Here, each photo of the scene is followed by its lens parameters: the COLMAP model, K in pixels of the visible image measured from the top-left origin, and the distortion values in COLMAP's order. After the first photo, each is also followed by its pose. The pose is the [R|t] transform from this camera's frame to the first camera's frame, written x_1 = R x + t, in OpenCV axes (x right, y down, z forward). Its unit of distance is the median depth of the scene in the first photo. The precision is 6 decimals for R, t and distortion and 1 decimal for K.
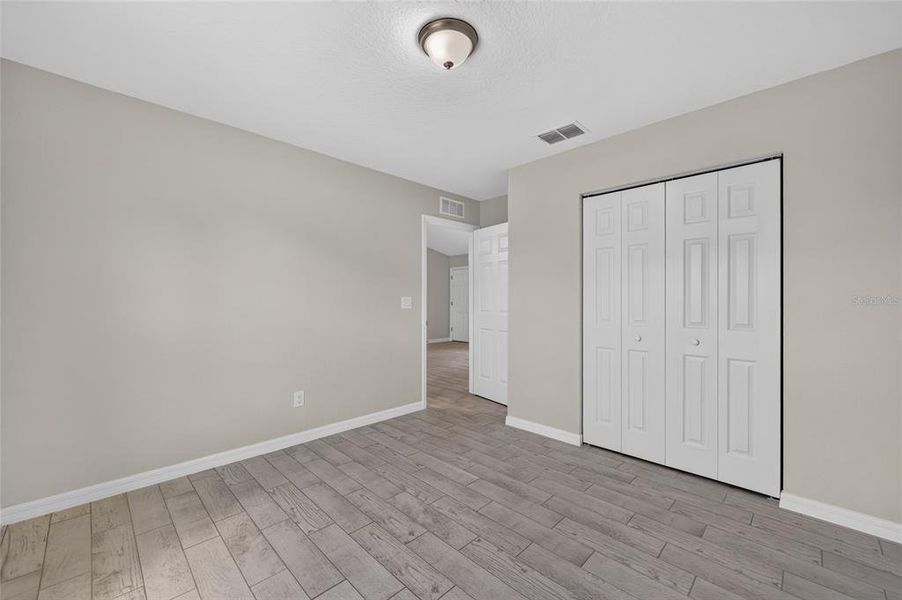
lens RADIAL K [[365.6, 0, 446.0], [0, 365.6, 299.8], [0, 0, 1]] dist [0.001865, 0.000011]
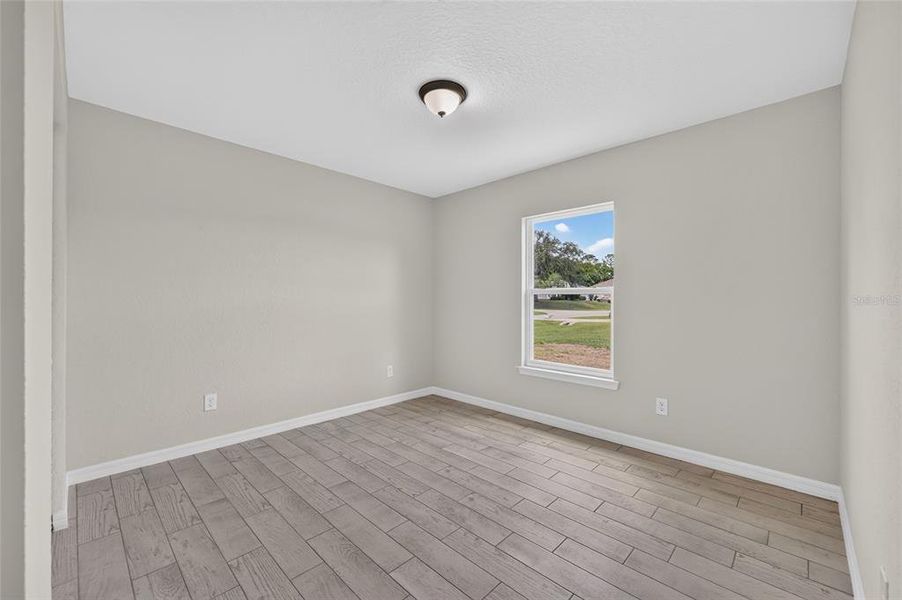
lens RADIAL K [[365.6, 0, 446.0], [0, 365.6, 299.8], [0, 0, 1]] dist [0.001865, 0.000011]
pose [[-0.999870, -0.005701, -0.015062, 0.006365], [-0.005760, 0.999976, 0.003873, 0.004473], [0.015039, 0.003959, -0.999879, 2.127933]]
